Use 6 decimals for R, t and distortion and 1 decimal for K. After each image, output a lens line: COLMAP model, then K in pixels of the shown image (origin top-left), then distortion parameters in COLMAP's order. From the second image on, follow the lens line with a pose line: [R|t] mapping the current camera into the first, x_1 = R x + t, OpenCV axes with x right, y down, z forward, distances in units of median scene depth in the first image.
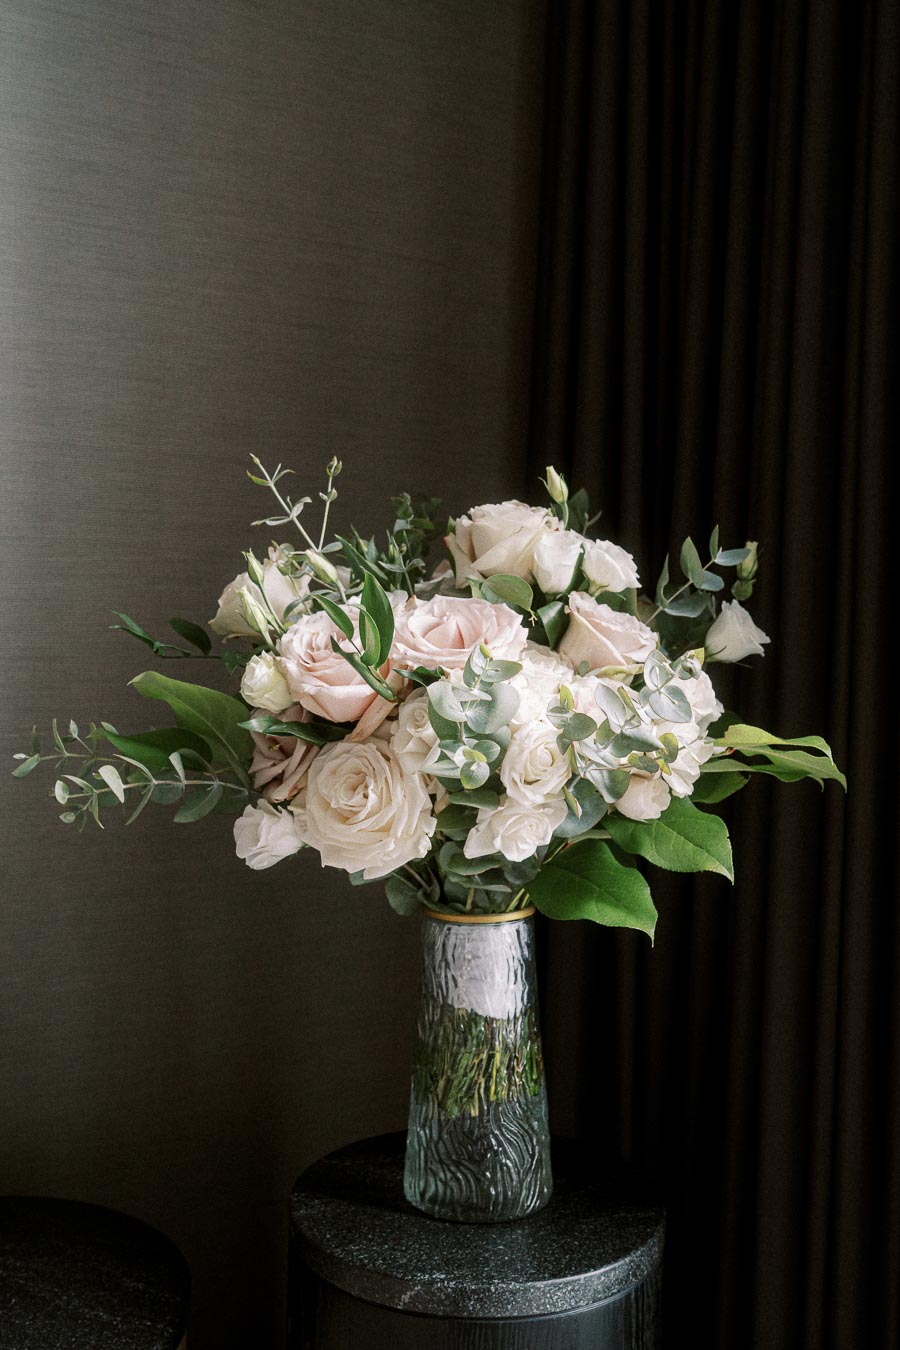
lens RADIAL K [[1294.1, 0, 450.0], [0, 1294.1, 675.0], [0, 0, 1]] dist [0.004742, 0.008269]
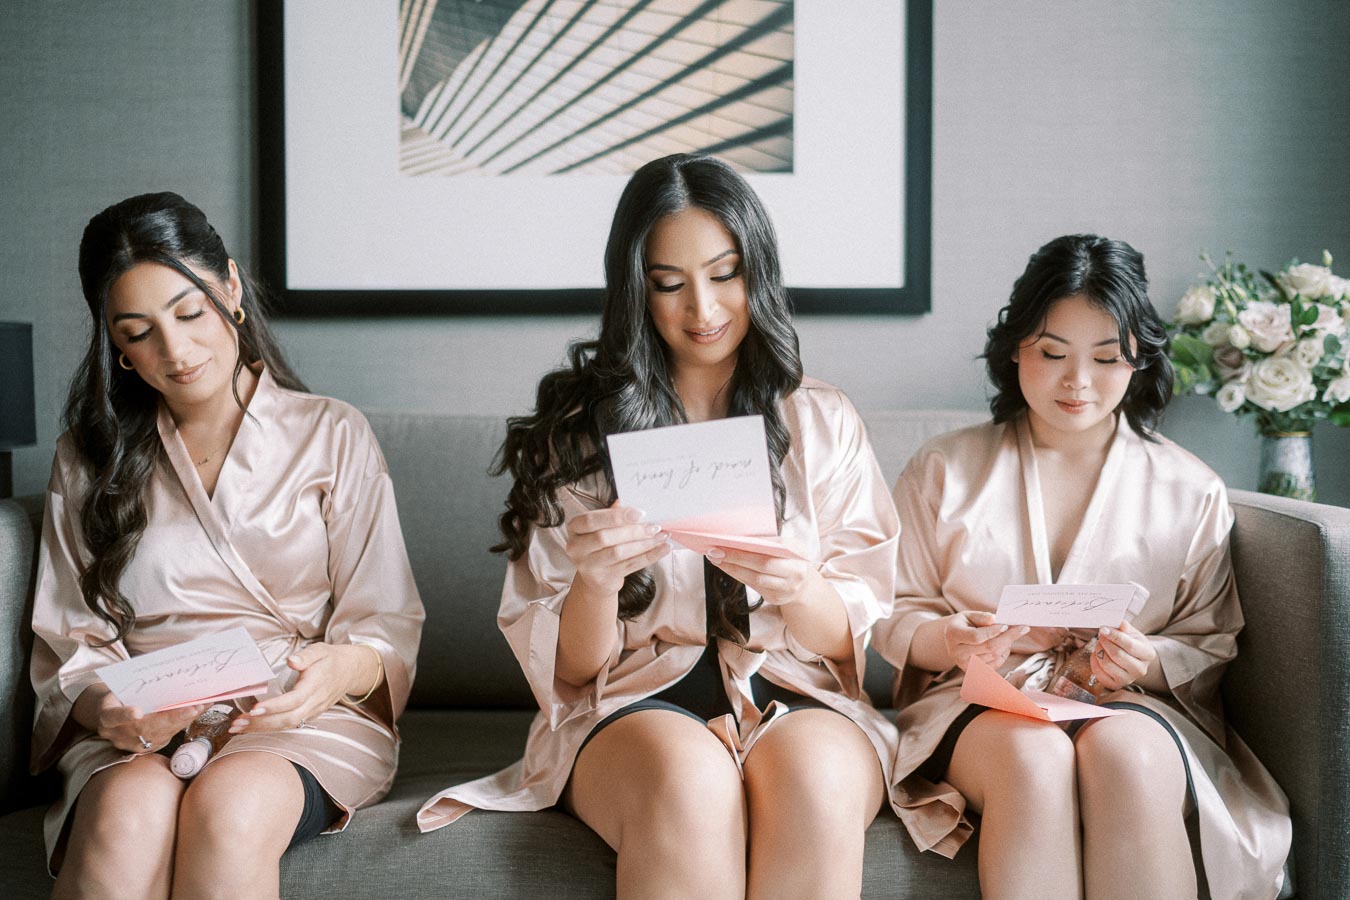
lens RADIAL K [[1277.2, 0, 659.0], [0, 1277.2, 453.5], [0, 0, 1]] dist [-0.007342, 0.007480]
pose [[0.999080, -0.010174, 0.041672, -1.427440], [0.007703, 0.998227, 0.059027, 0.080266], [-0.042199, -0.058652, 0.997386, -1.545661]]
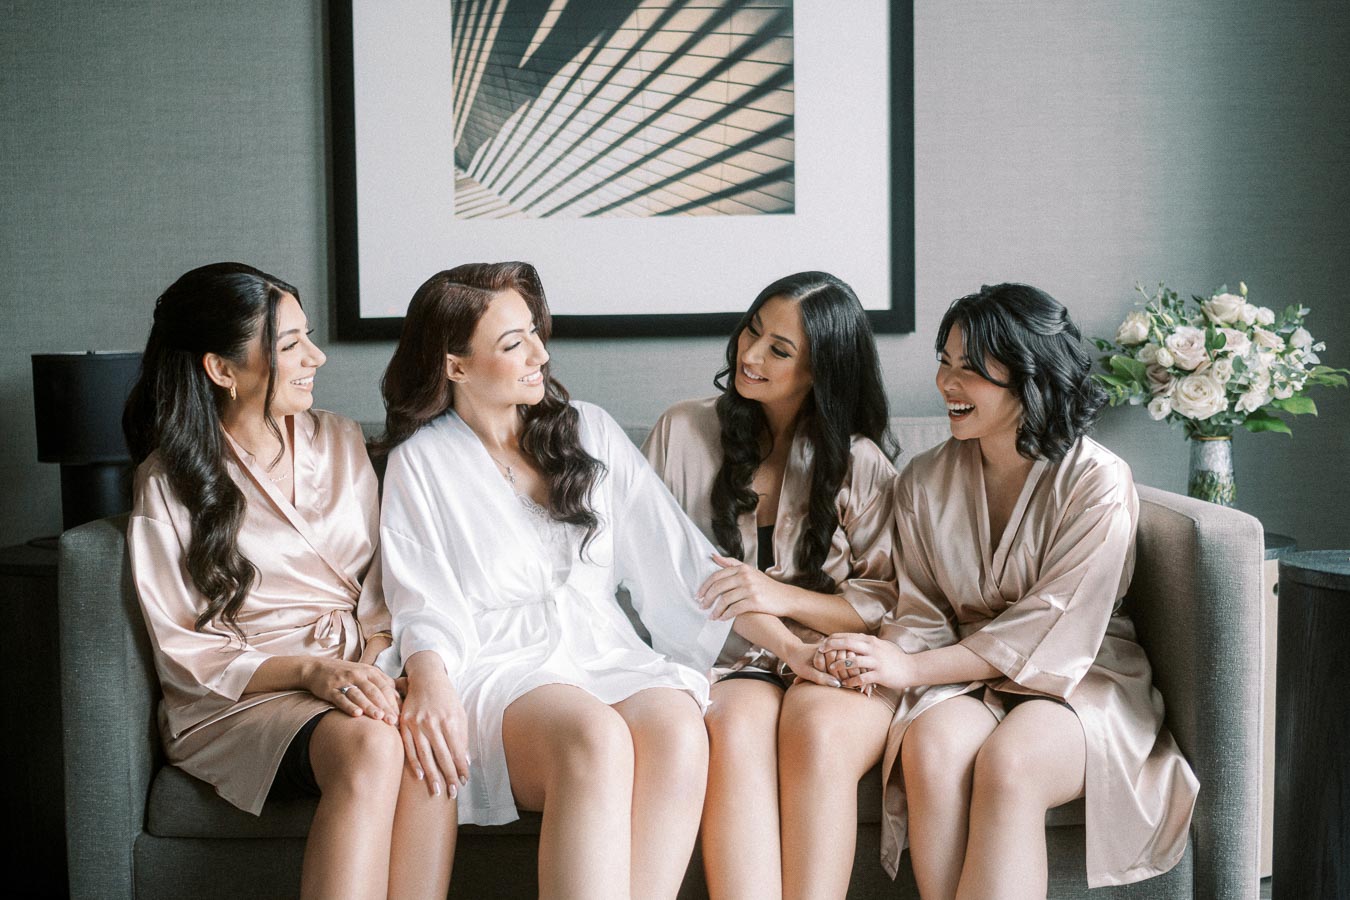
lens RADIAL K [[1330.5, 0, 675.0], [0, 1330.5, 450.0], [0, 0, 1]] dist [0.002442, 0.011514]
pose [[0.999412, -0.020364, 0.027576, -1.416560], [0.018244, 0.997012, 0.075061, -0.034509], [-0.029022, -0.074514, 0.996798, -2.184987]]
